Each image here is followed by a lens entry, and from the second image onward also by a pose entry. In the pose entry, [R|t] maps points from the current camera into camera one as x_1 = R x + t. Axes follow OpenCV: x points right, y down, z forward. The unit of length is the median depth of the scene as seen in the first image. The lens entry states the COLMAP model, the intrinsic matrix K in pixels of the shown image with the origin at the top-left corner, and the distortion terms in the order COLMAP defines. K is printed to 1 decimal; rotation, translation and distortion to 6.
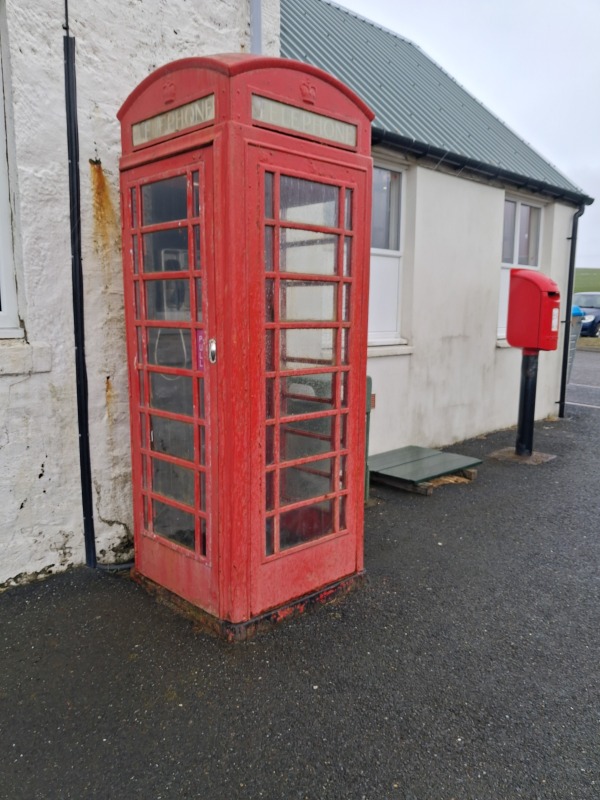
lens RADIAL K [[634.8, 0, 300.1], [0, 634.8, 417.1], [0, 0, 1]] dist [0.010007, -0.034183]
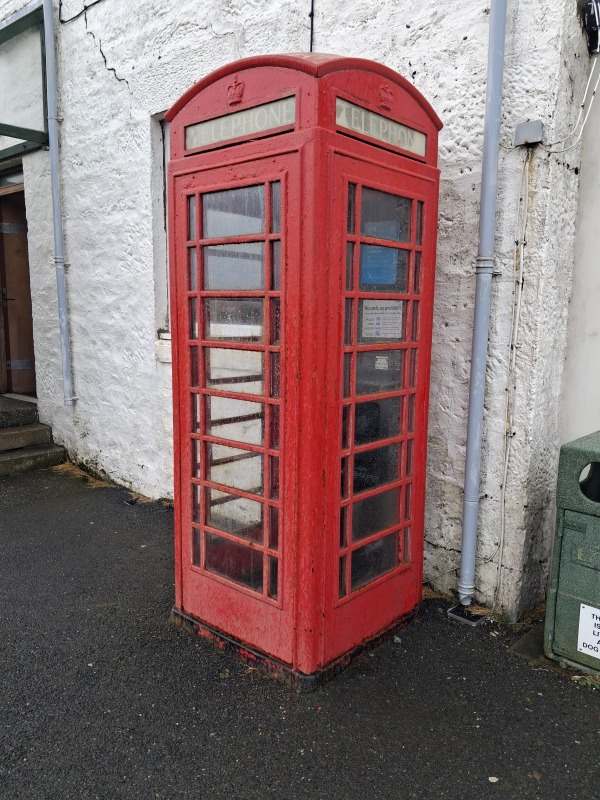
lens RADIAL K [[627.6, 0, 310.6], [0, 627.6, 418.3], [0, 0, 1]] dist [0.006140, -0.016852]
pose [[0.078994, 0.159512, -0.984030, 0.860693], [-0.177186, 0.973644, 0.143605, -0.180417], [0.981002, 0.163012, 0.105175, 0.956071]]
